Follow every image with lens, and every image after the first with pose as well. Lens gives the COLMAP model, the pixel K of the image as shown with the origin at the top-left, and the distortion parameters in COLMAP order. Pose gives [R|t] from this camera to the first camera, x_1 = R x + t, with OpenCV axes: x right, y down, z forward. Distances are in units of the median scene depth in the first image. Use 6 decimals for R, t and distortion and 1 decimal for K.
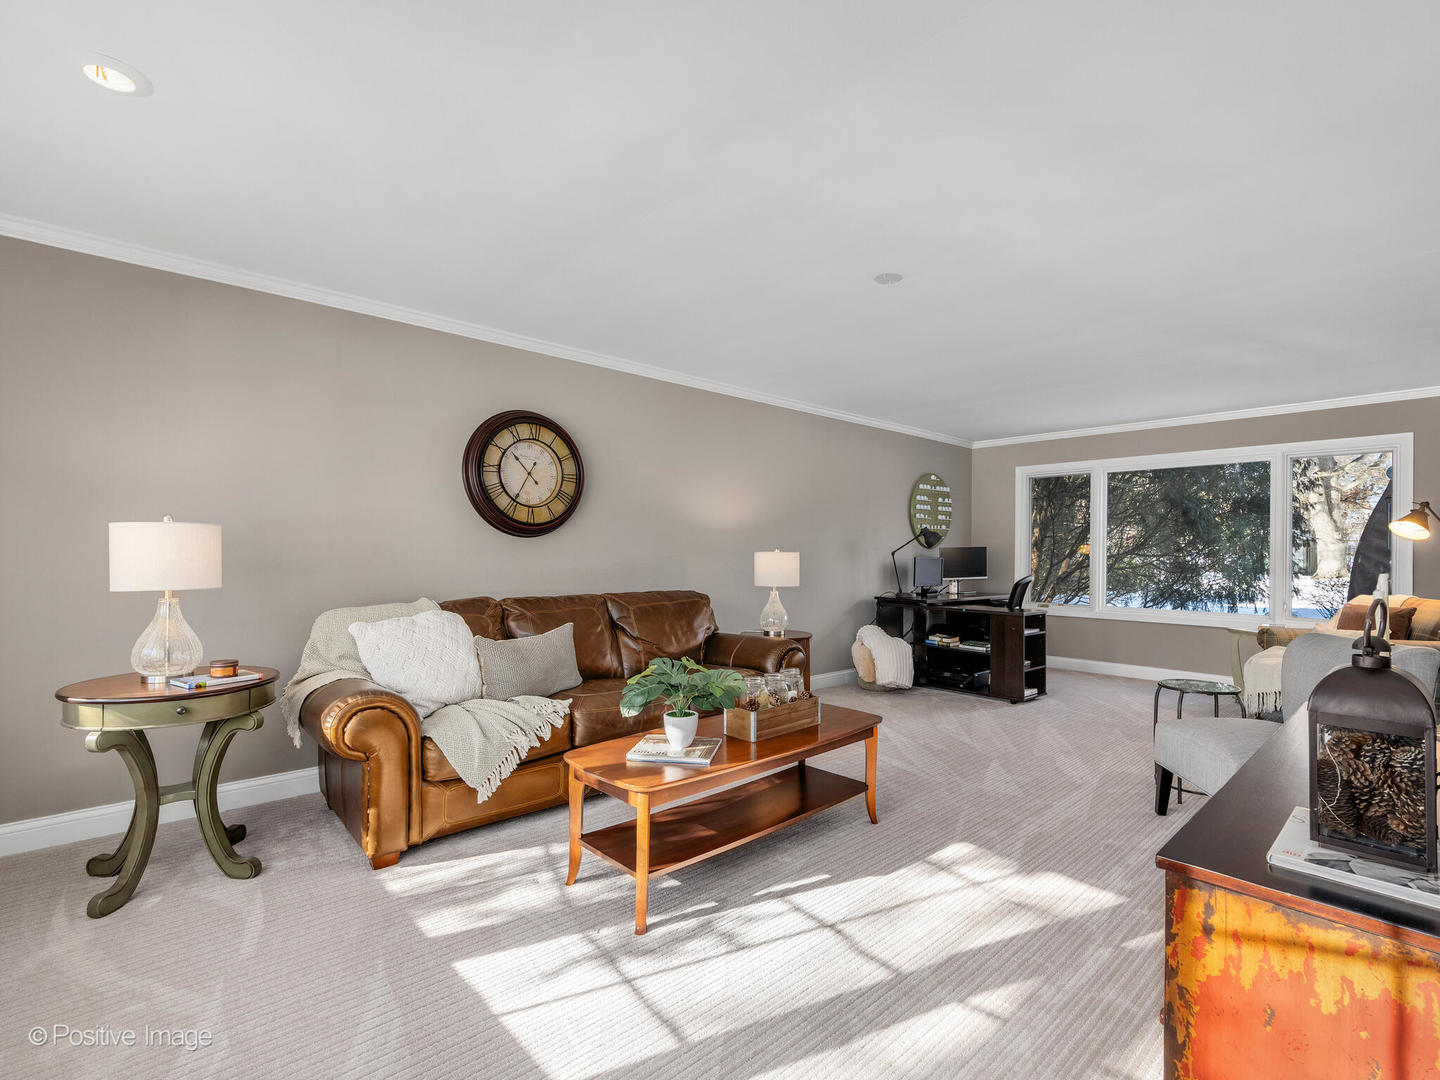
lens RADIAL K [[671.0, 0, 720.0], [0, 671.0, 540.0], [0, 0, 1]] dist [0.000811, -0.000007]
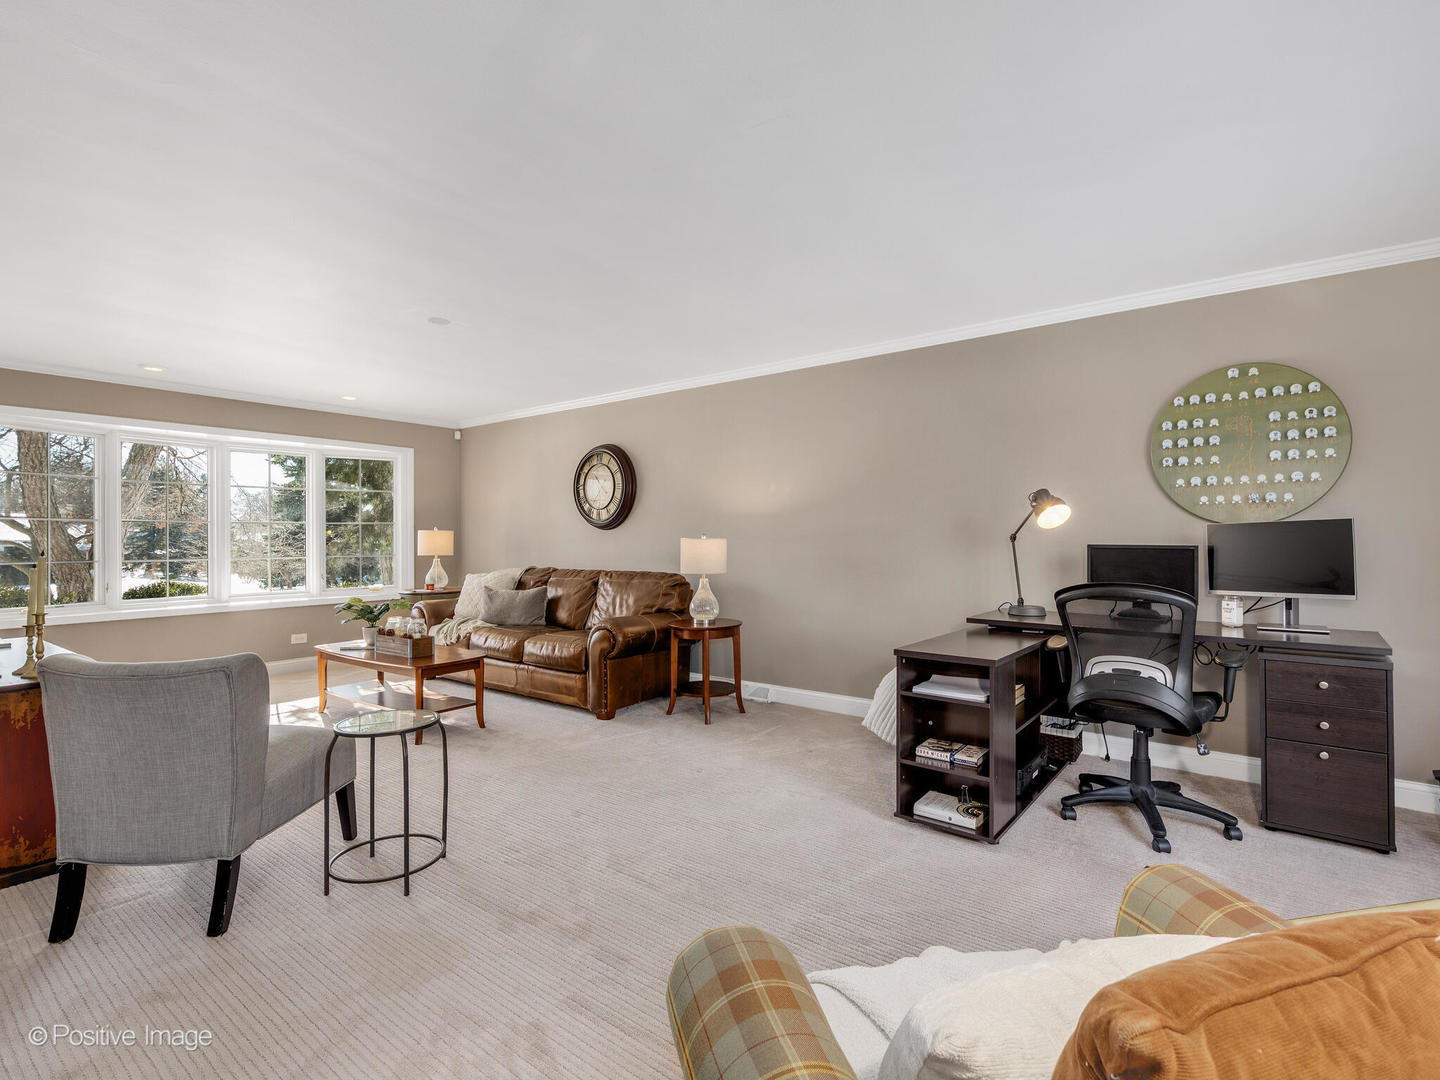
lens RADIAL K [[671.0, 0, 720.0], [0, 671.0, 540.0], [0, 0, 1]] dist [0.000811, -0.000007]
pose [[0.191435, -0.007857, -0.981474, 1.153411], [0.019325, 0.999804, -0.004234, 0.027561], [0.981315, -0.018156, 0.191549, 0.923144]]
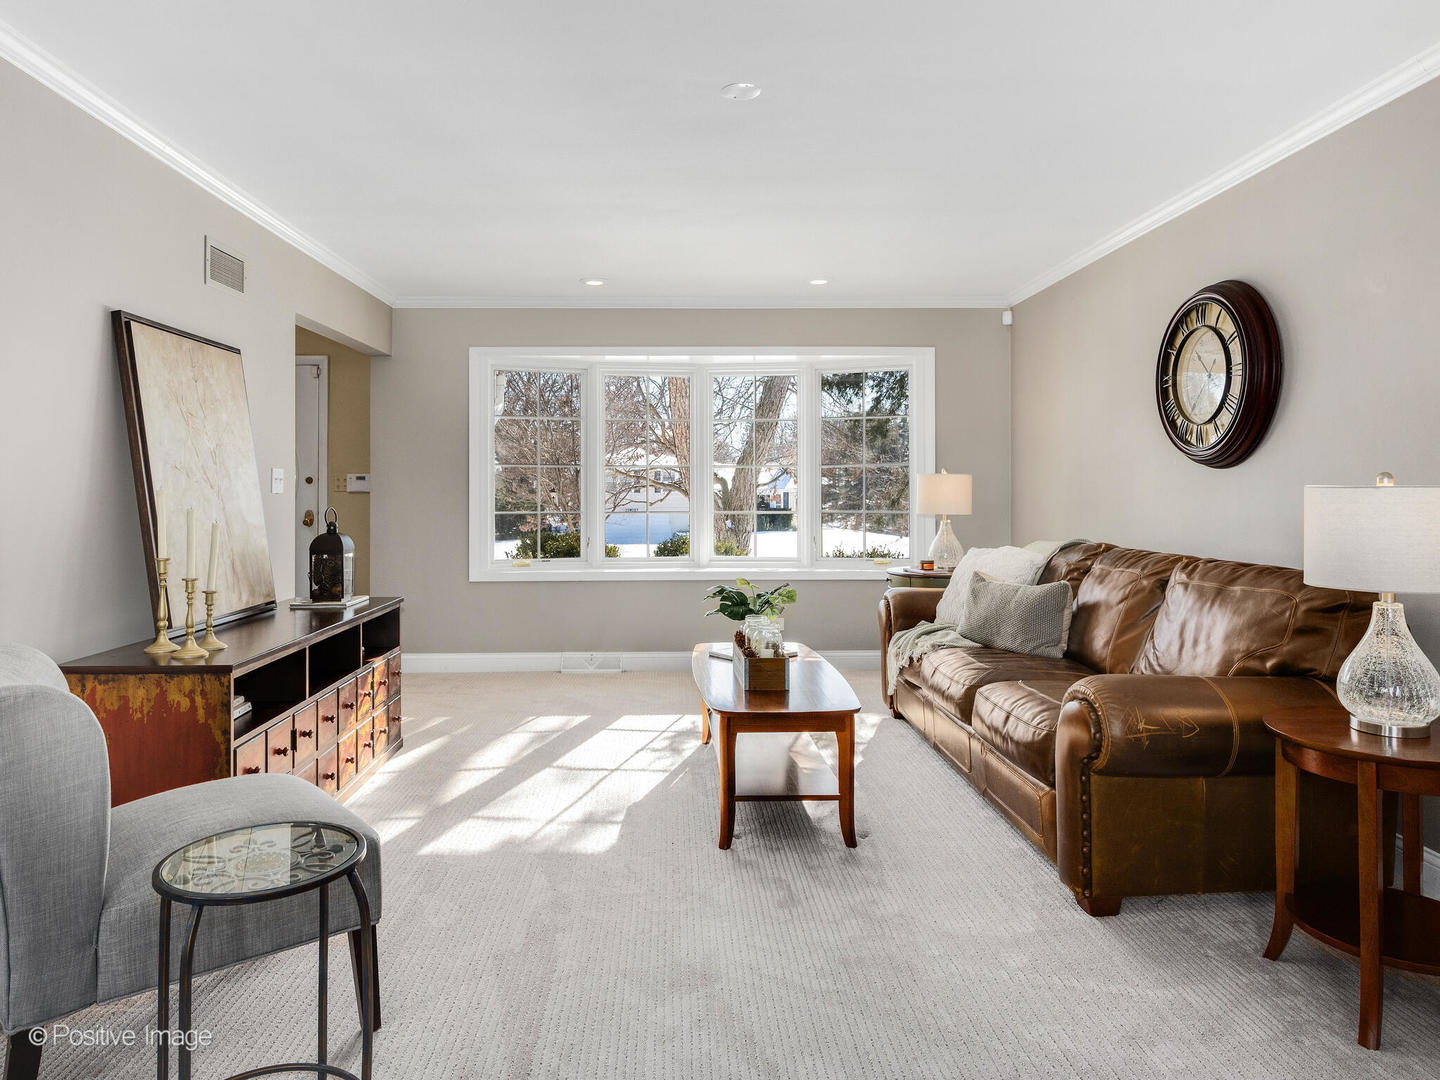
lens RADIAL K [[899.5, 0, 714.1], [0, 899.5, 480.5], [0, 0, 1]] dist [0.005039, 0.001239]
pose [[-0.644463, -0.016802, -0.764451, 0.697131], [0.005405, 0.999633, -0.026528, 0.027910], [0.764617, -0.021229, -0.644136, 1.150331]]
